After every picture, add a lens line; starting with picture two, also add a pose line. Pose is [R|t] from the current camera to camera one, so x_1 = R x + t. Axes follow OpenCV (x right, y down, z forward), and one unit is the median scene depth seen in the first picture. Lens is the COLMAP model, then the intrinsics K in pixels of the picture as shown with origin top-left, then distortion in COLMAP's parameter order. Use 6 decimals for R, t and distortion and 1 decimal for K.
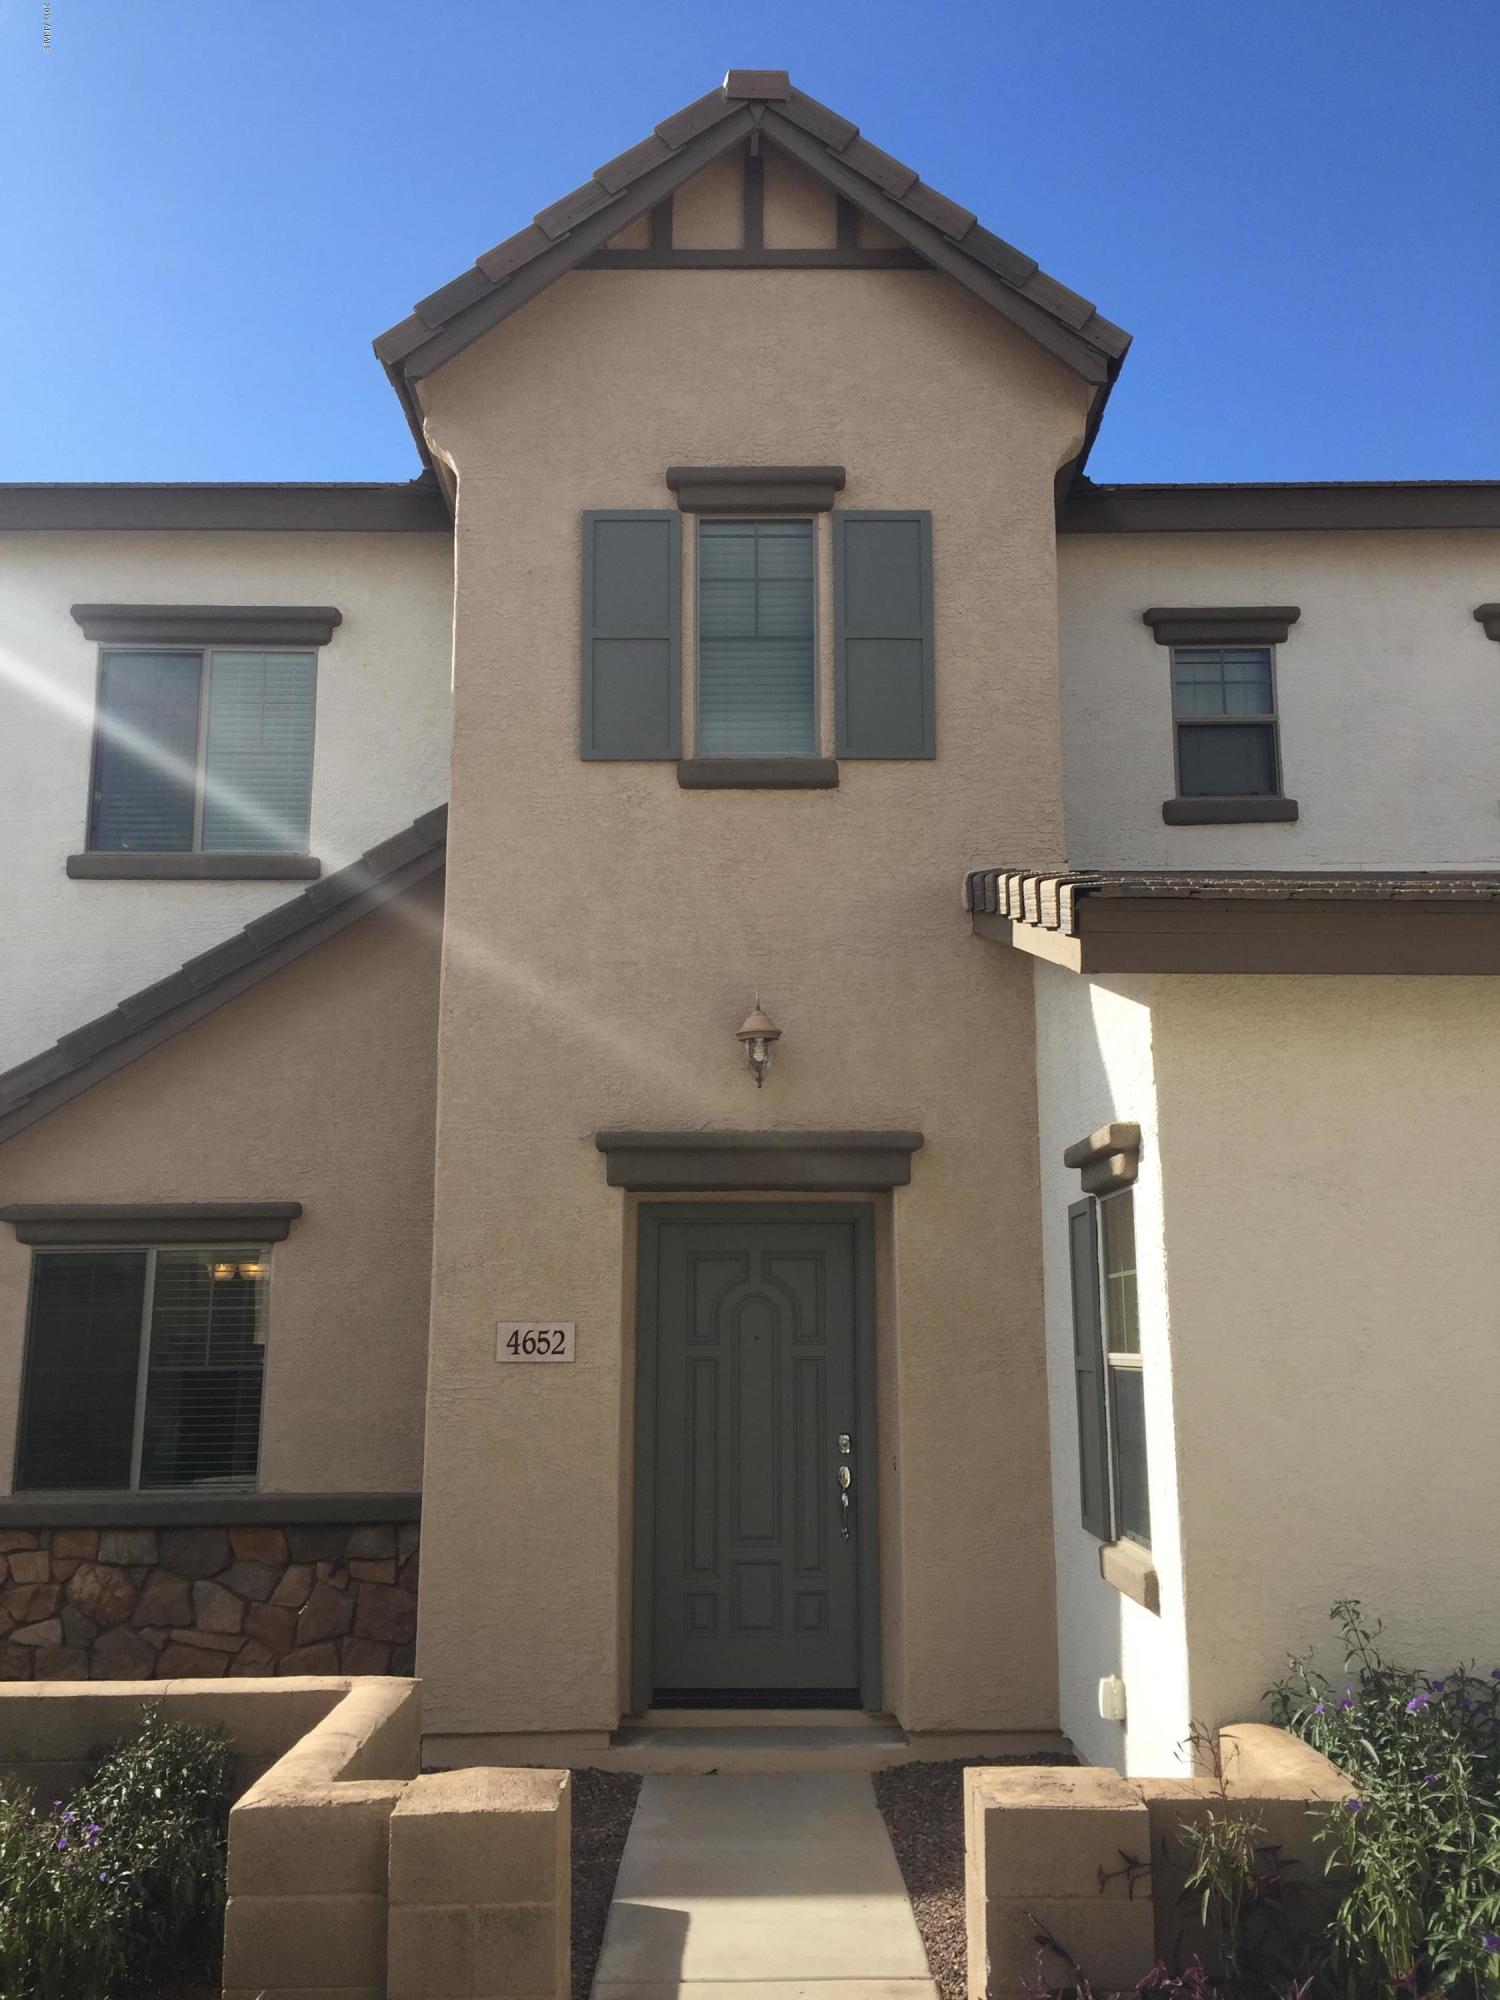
lens RADIAL K [[1726.0, 0, 749.9], [0, 1726.0, 999.1], [0, 0, 1]] dist [0.012295, -0.018224]
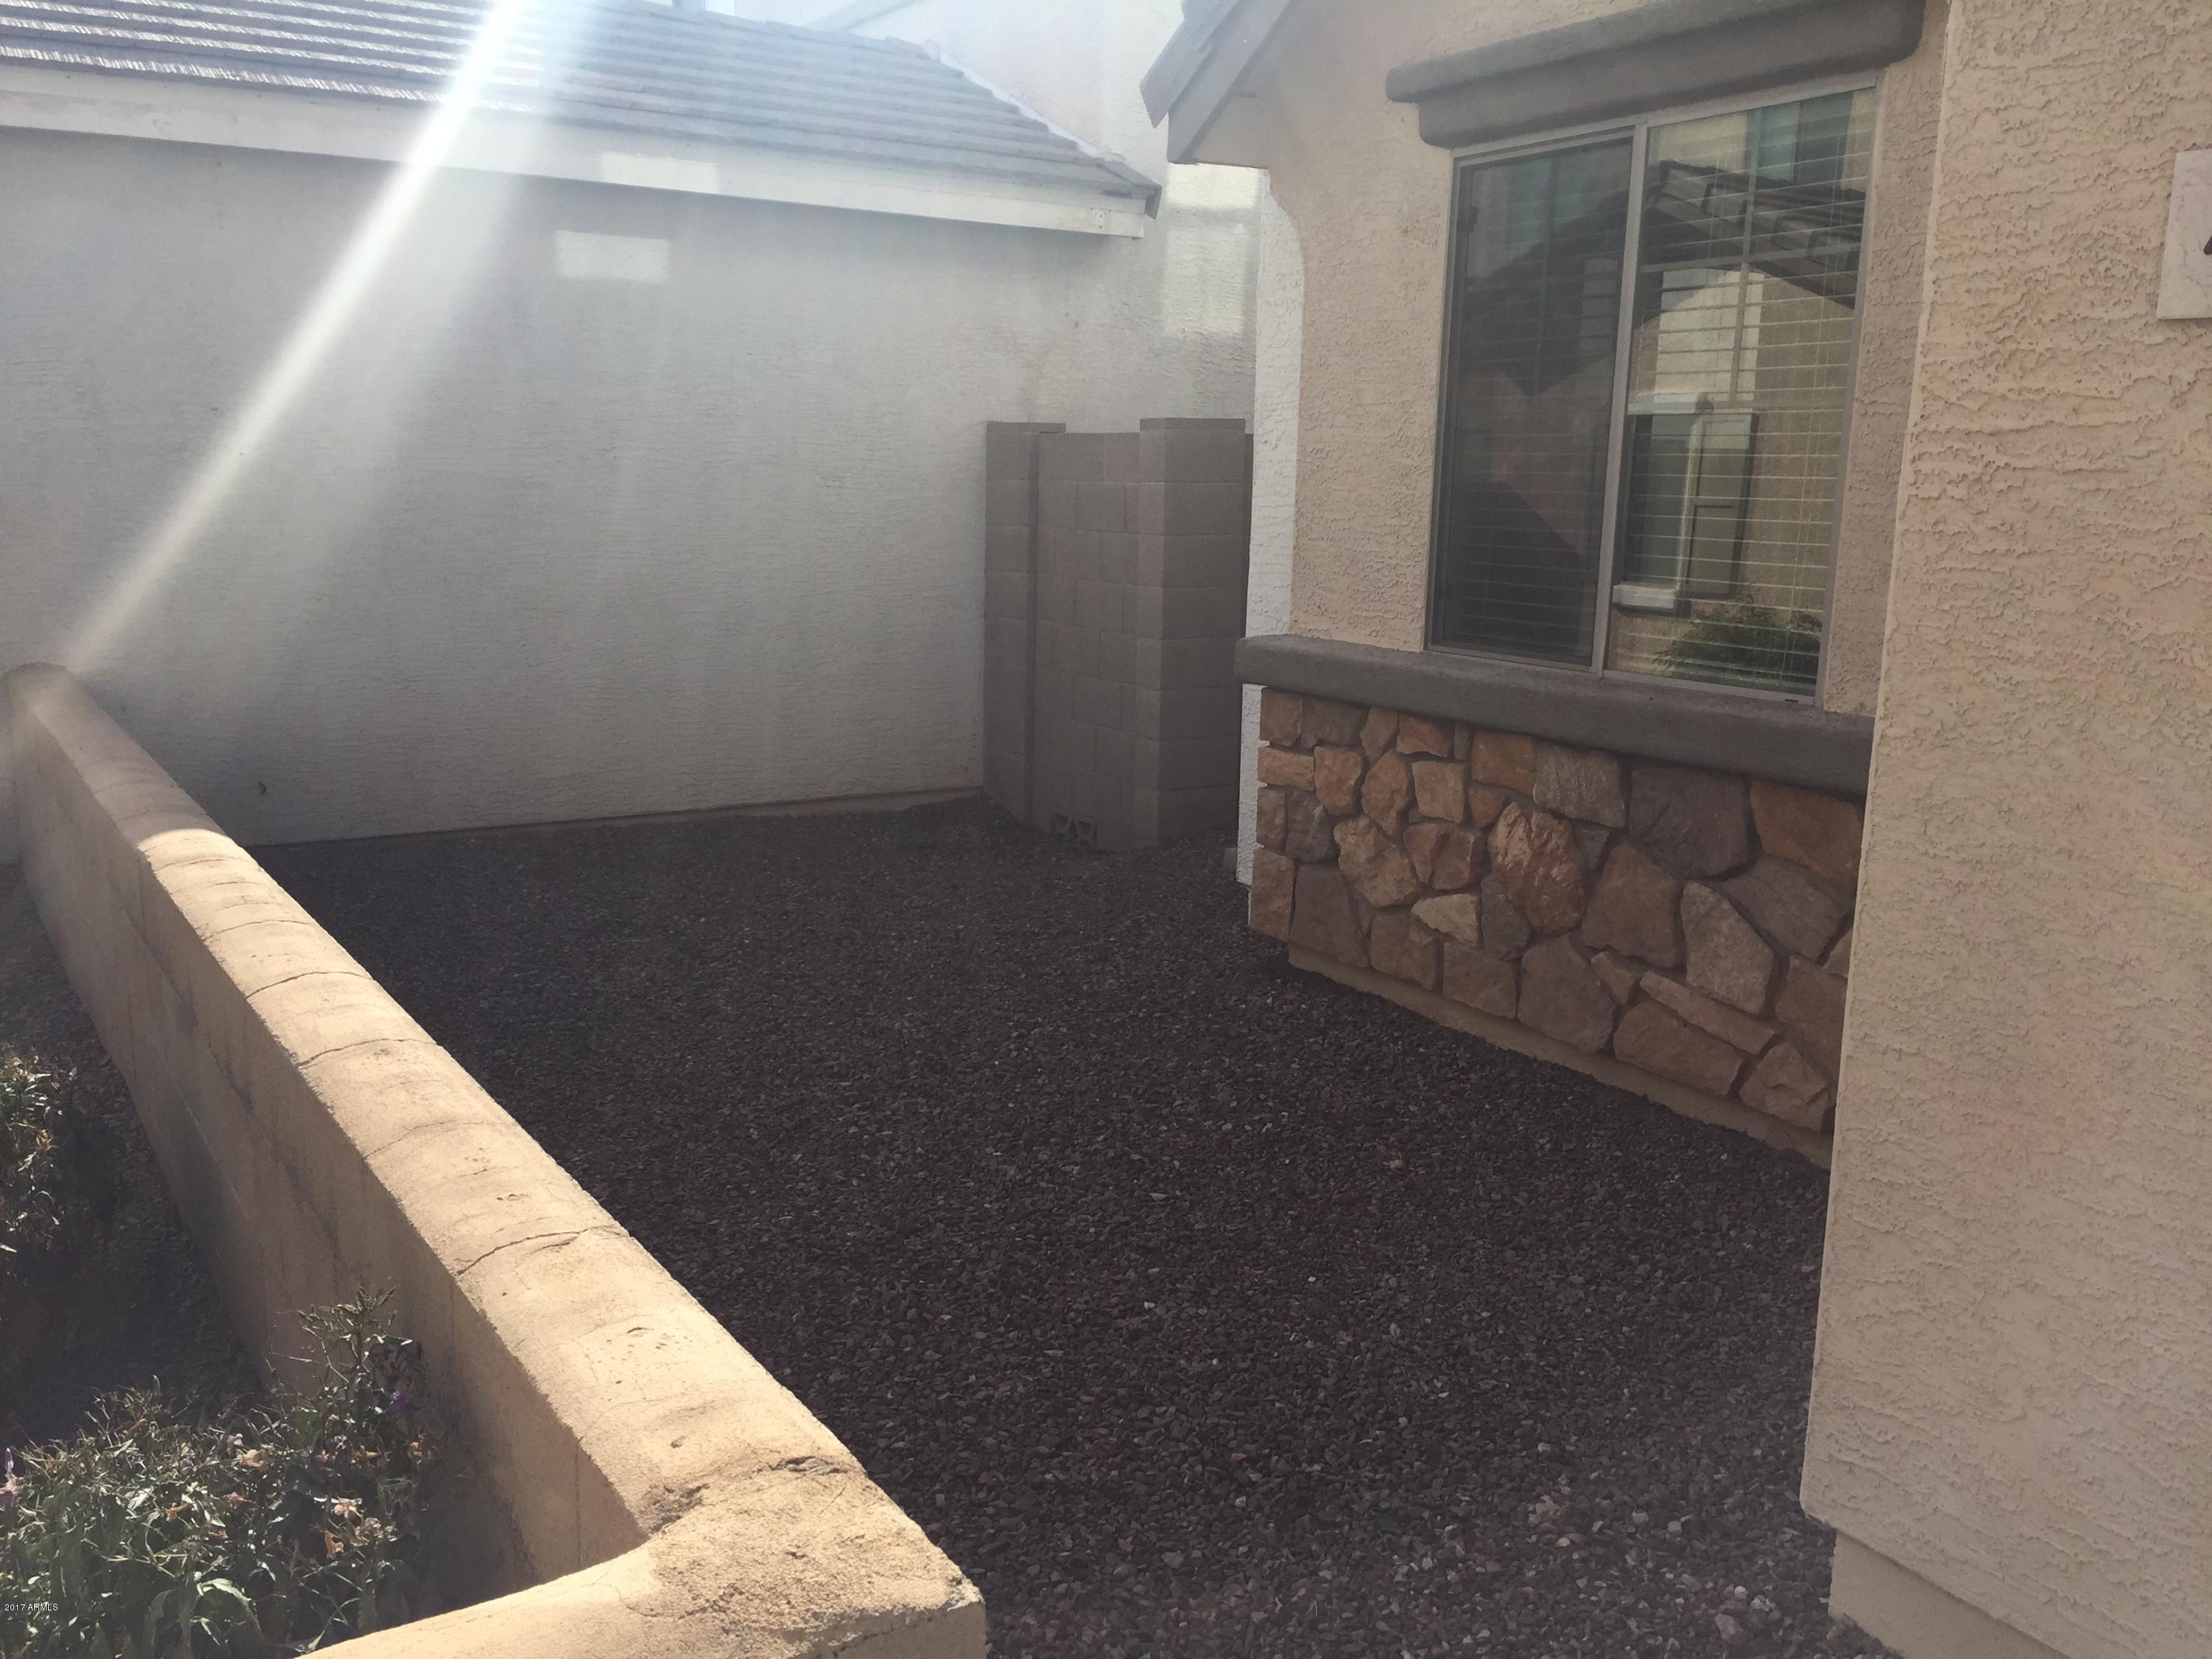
lens RADIAL K [[1909.0, 0, 1104.4], [0, 1909.0, 825.1], [0, 0, 1]] dist [0.012295, -0.018224]
pose [[0.521521, 0.180808, -0.833861, 0.009982], [0.142137, 0.945224, 0.293852, 0.156486], [0.841316, -0.271773, 0.467255, 0.646861]]
